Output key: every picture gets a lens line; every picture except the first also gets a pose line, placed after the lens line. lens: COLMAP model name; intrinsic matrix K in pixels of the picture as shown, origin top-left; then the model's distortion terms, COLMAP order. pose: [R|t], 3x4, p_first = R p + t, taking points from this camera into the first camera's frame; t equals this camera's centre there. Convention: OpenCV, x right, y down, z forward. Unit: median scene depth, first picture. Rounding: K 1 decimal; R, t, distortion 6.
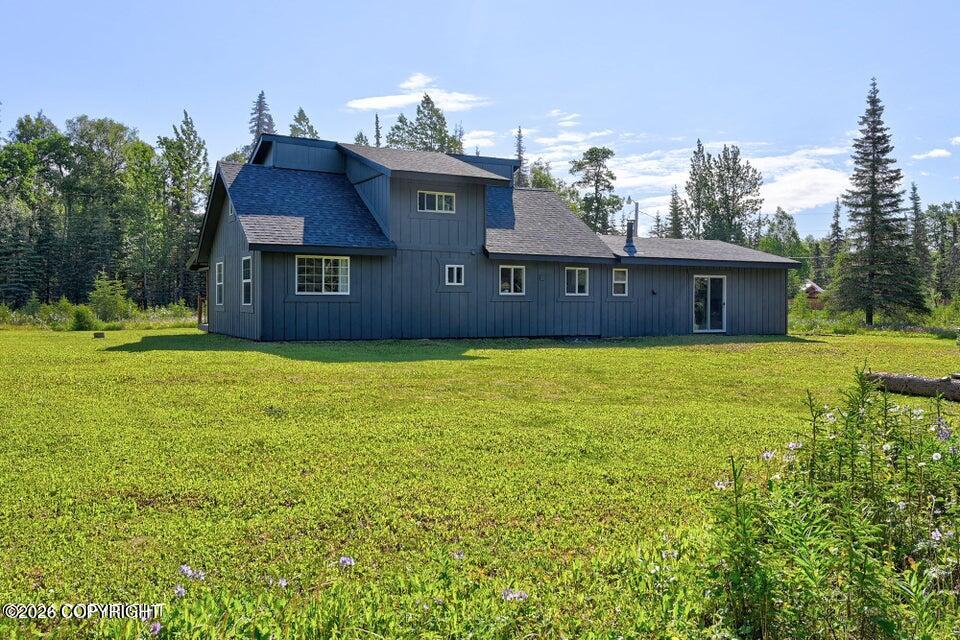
lens RADIAL K [[818.8, 0, 480.3], [0, 818.8, 318.6], [0, 0, 1]] dist [0.015529, 0.003151]
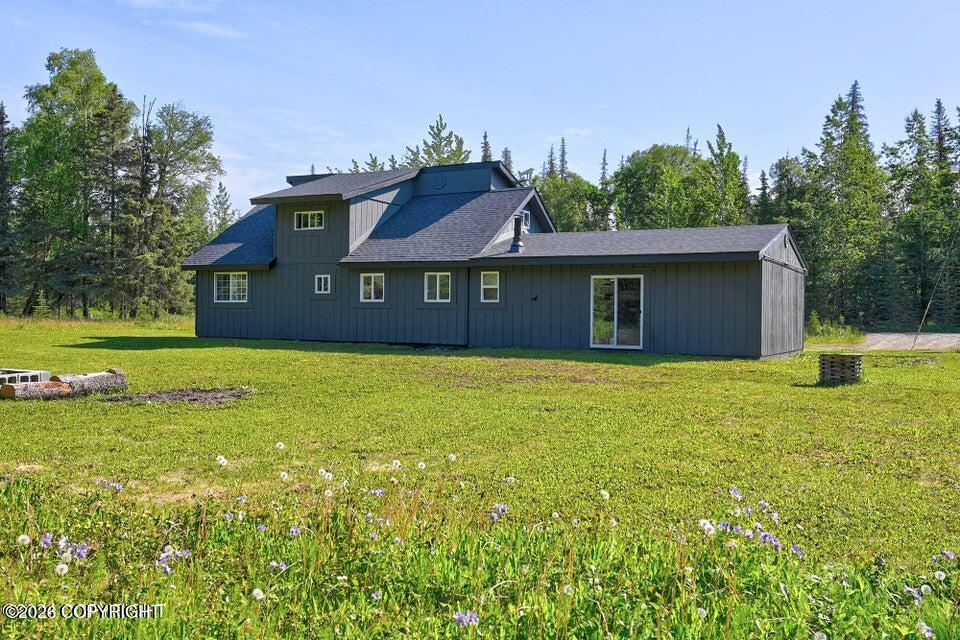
lens RADIAL K [[870.7, 0, 480.3], [0, 870.7, 319.2], [0, 0, 1]] dist [0.008051, 0.000000]
pose [[0.562030, 0.006602, -0.827091, 1.008230], [-0.024516, 0.999662, -0.008679, -0.000658], [0.826754, 0.025155, 0.562001, 0.487607]]
